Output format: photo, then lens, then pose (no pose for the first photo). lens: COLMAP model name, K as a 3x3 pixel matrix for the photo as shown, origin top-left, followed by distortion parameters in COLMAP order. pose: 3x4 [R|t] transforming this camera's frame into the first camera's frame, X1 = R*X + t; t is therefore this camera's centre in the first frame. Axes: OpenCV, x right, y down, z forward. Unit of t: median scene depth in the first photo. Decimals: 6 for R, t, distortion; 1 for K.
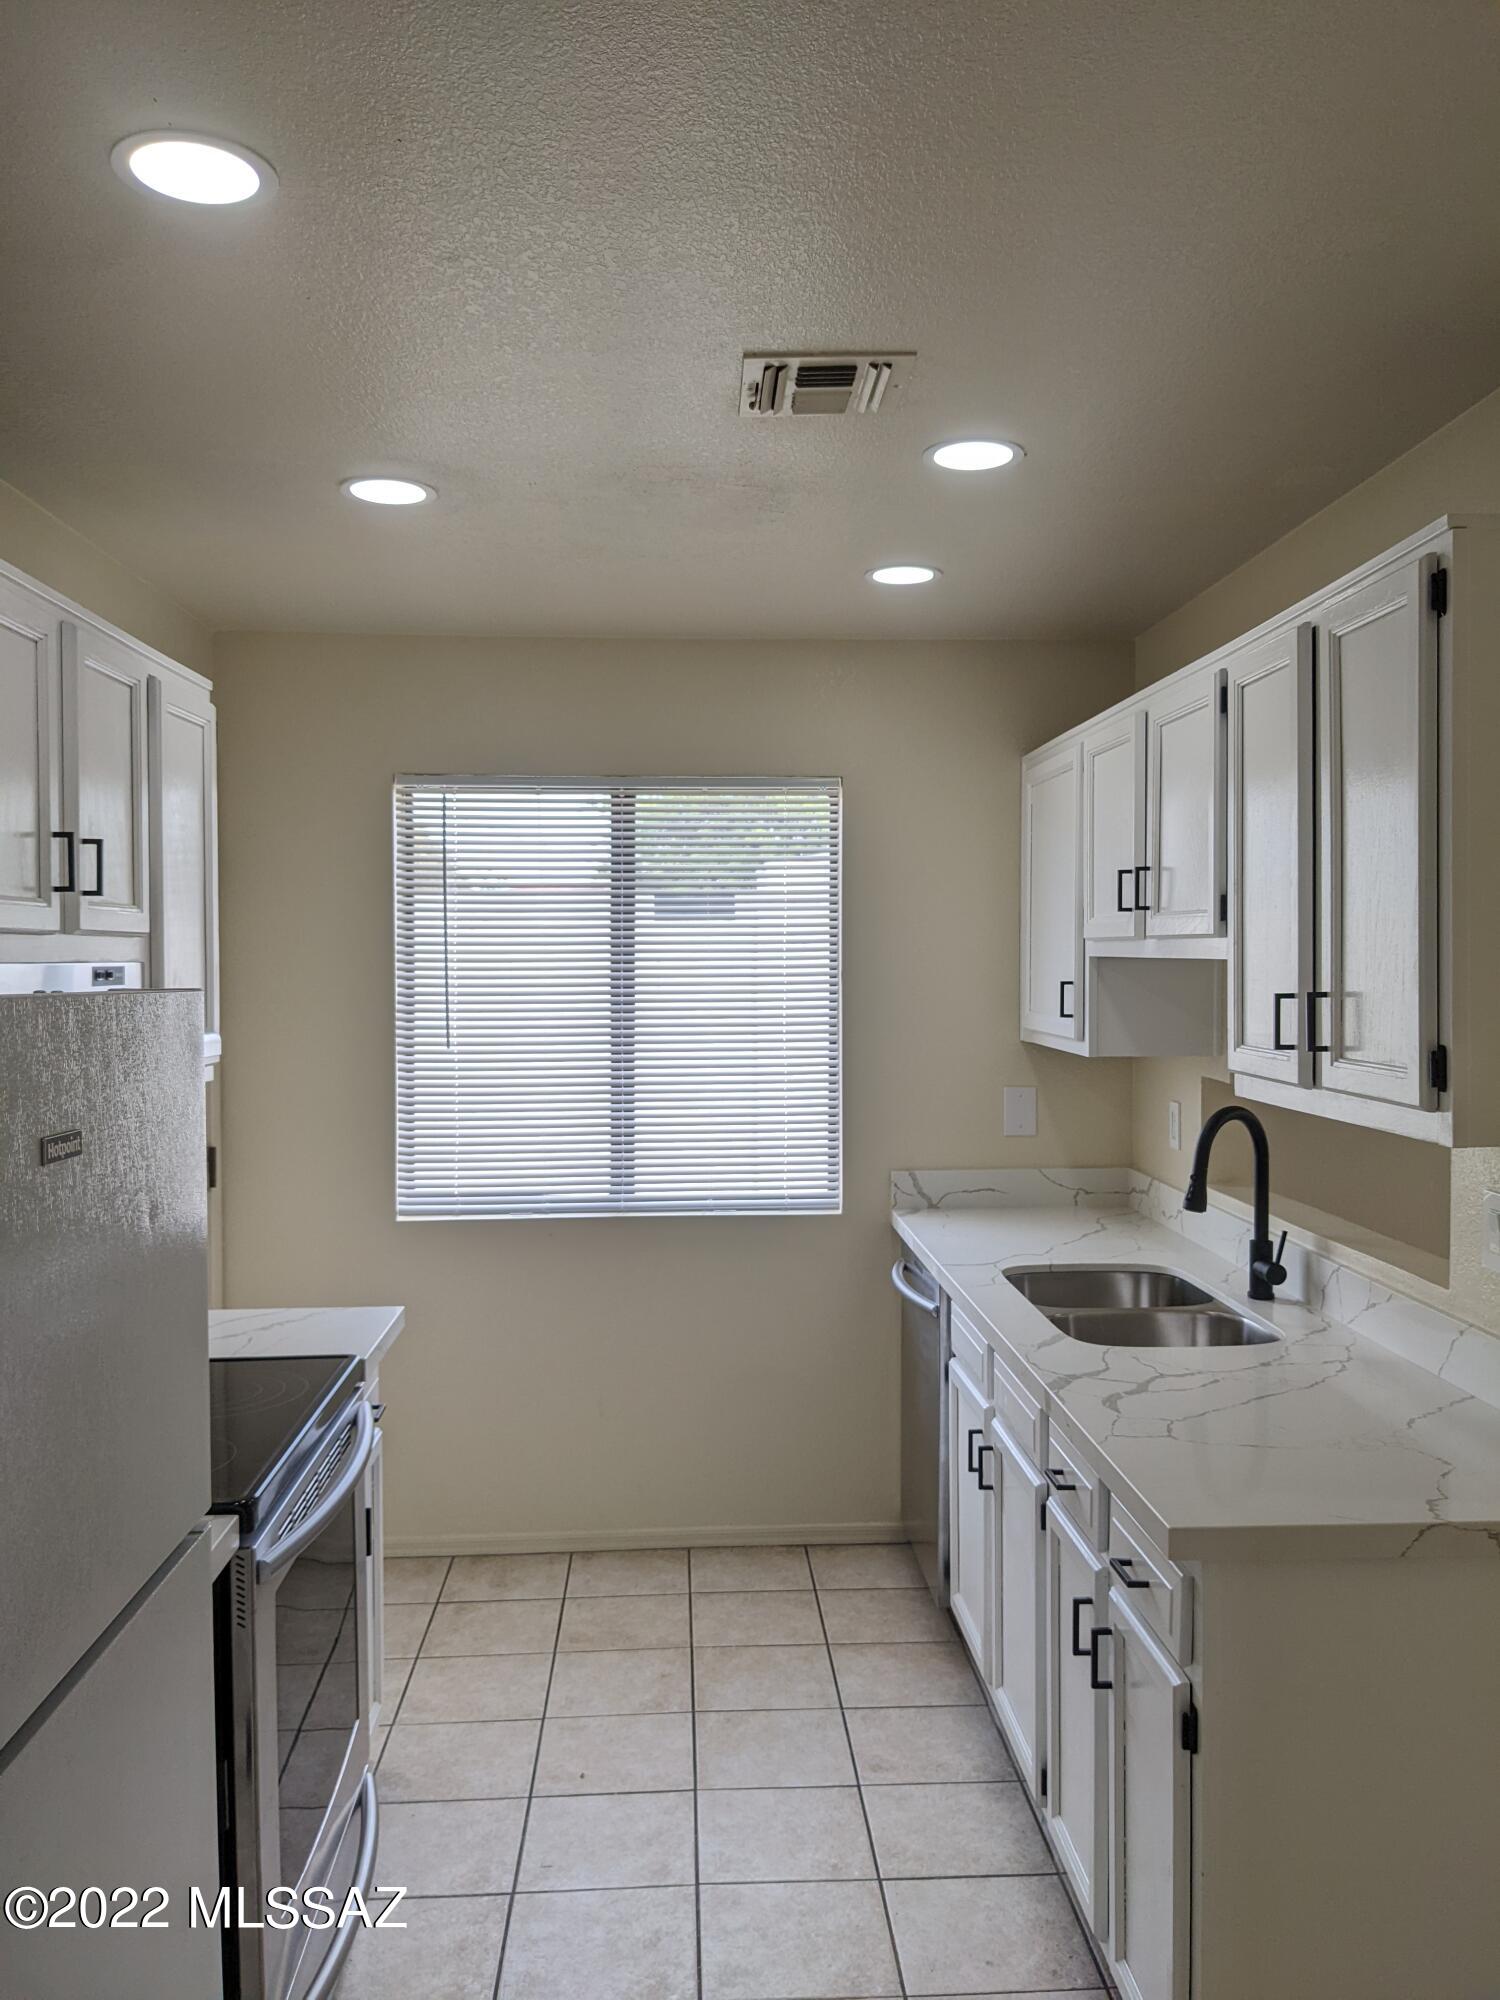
lens RADIAL K [[1552.8, 0, 750.0], [0, 1552.8, 1000.0], [0, 0, 1]] dist [0.082480, -0.148985]
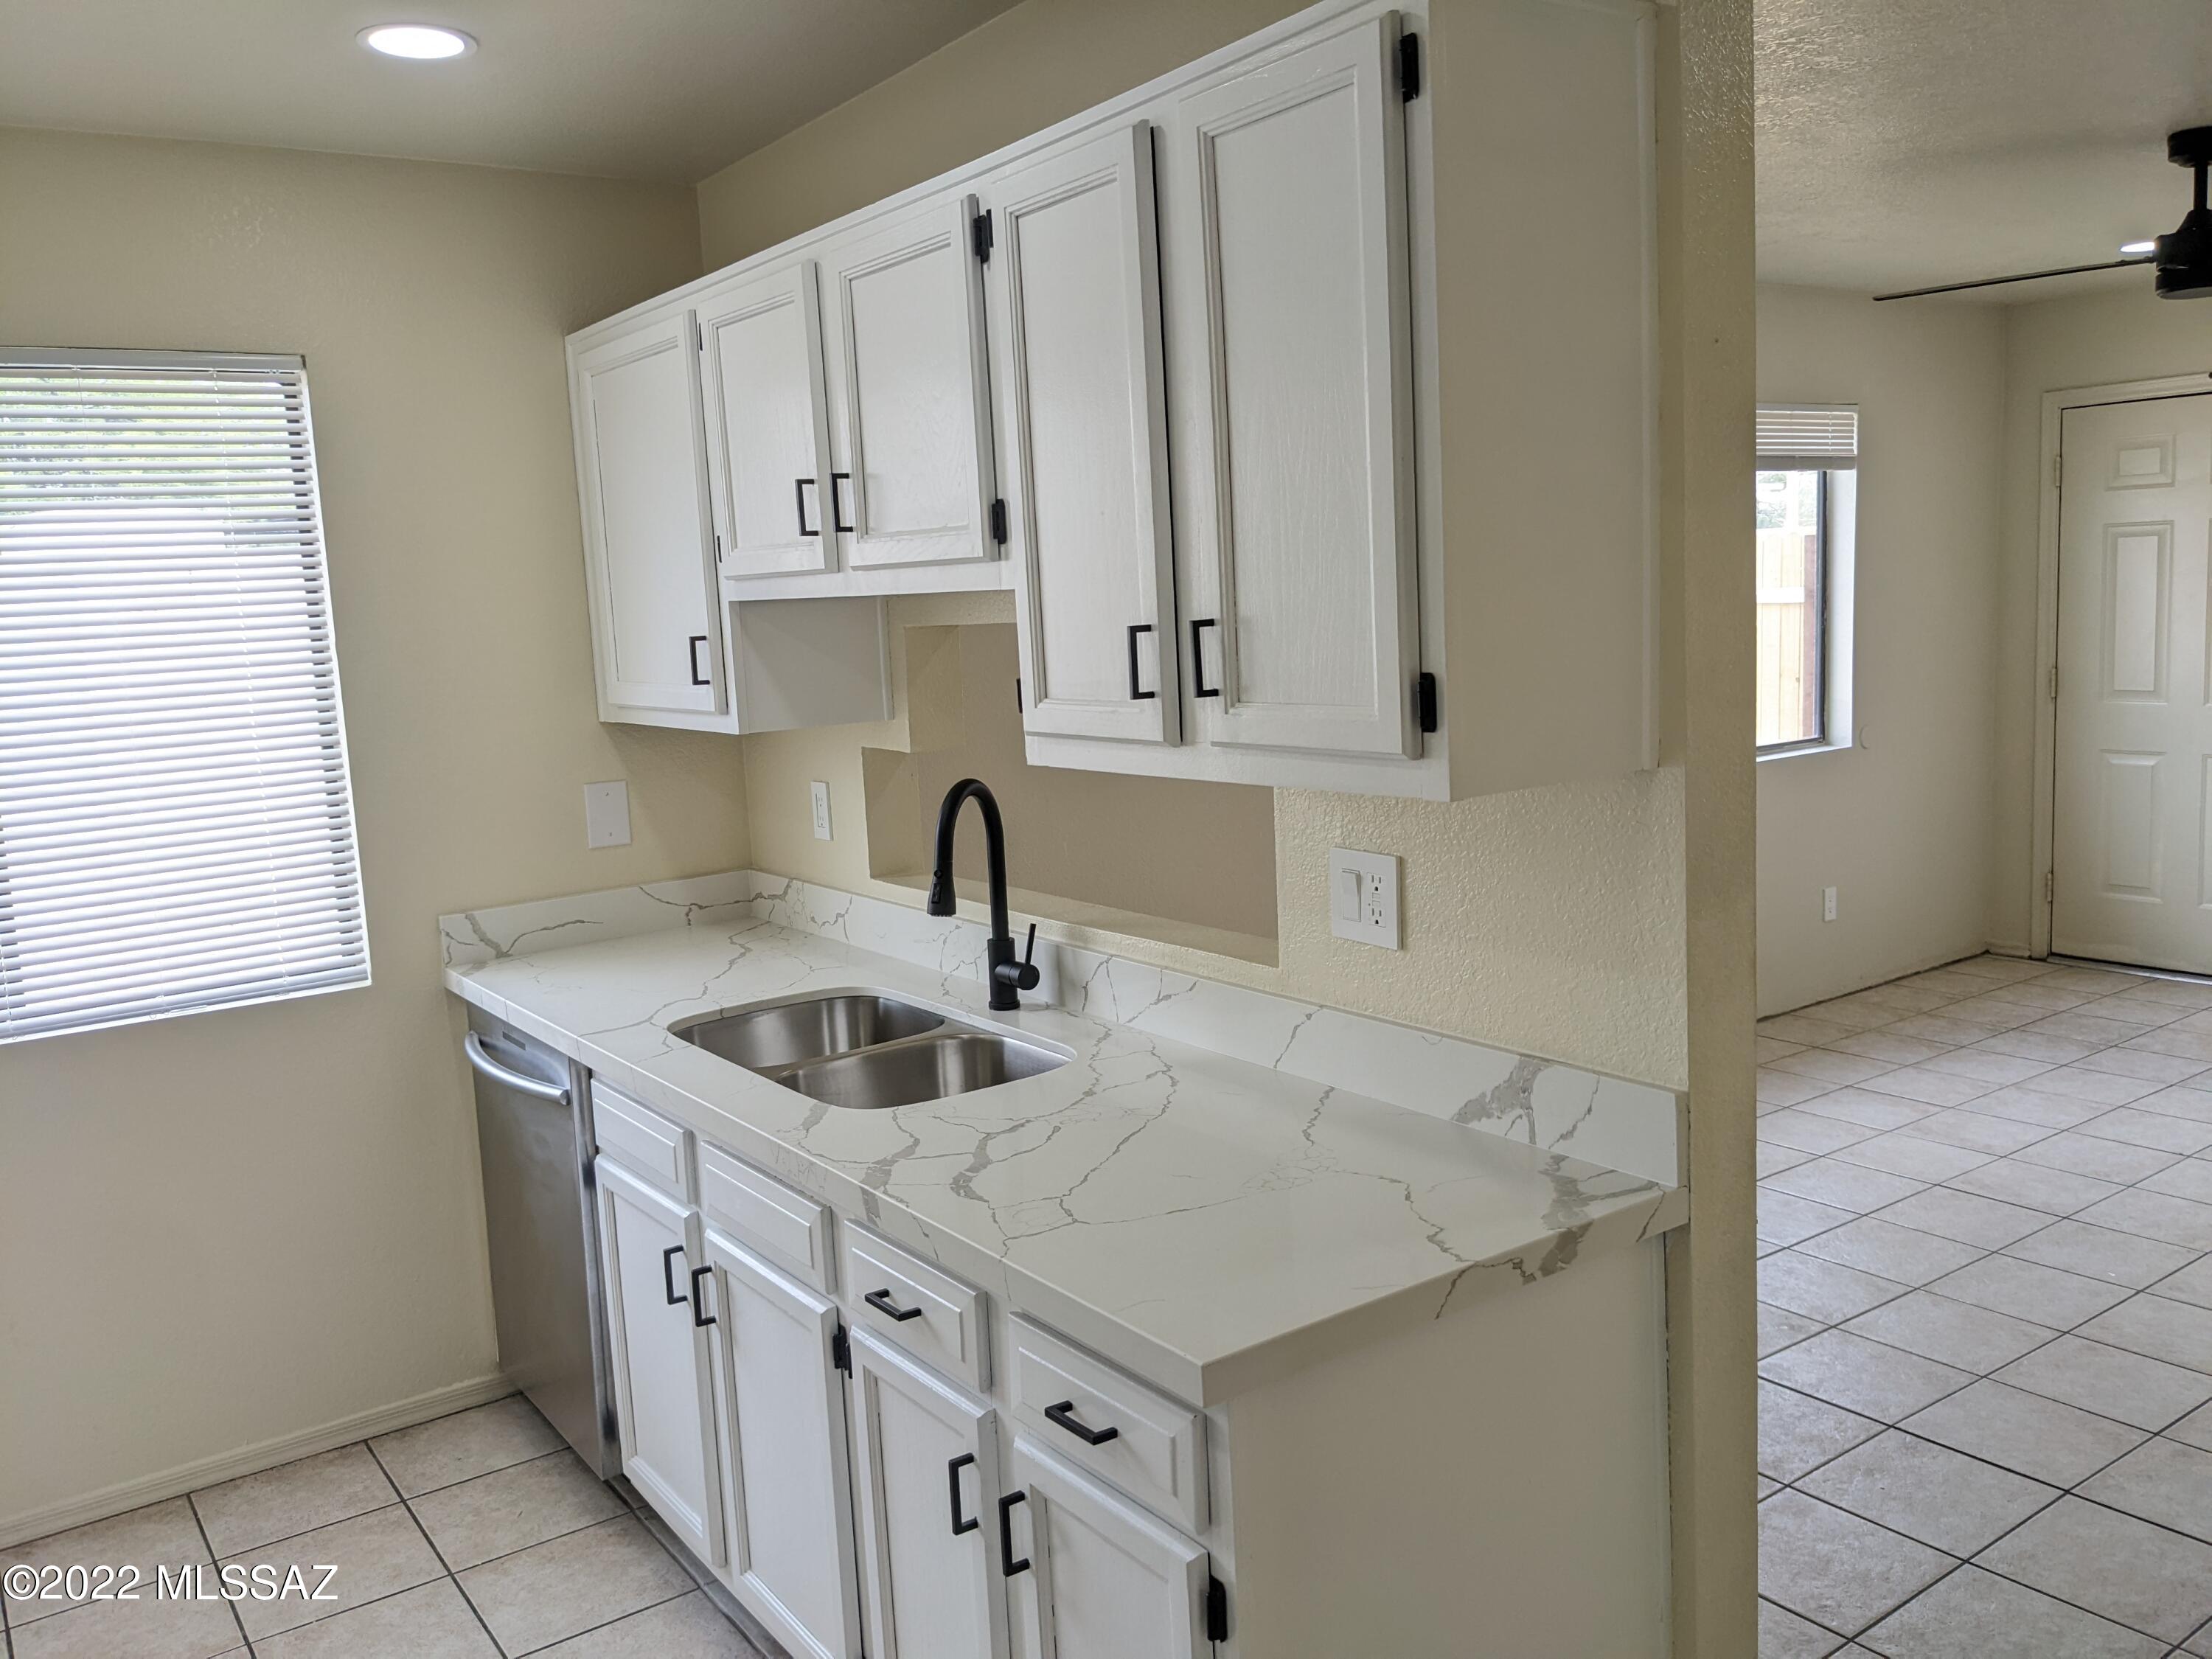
lens RADIAL K [[1717.4, 0, 1106.0], [0, 1717.4, 829.5], [0, 0, 1]] dist [0.082480, -0.148985]
pose [[0.840951, -0.111983, 0.529397, -0.095612], [0.062176, 0.991869, 0.111042, 0.000251], [-0.537527, -0.060465, 0.841076, 0.214877]]
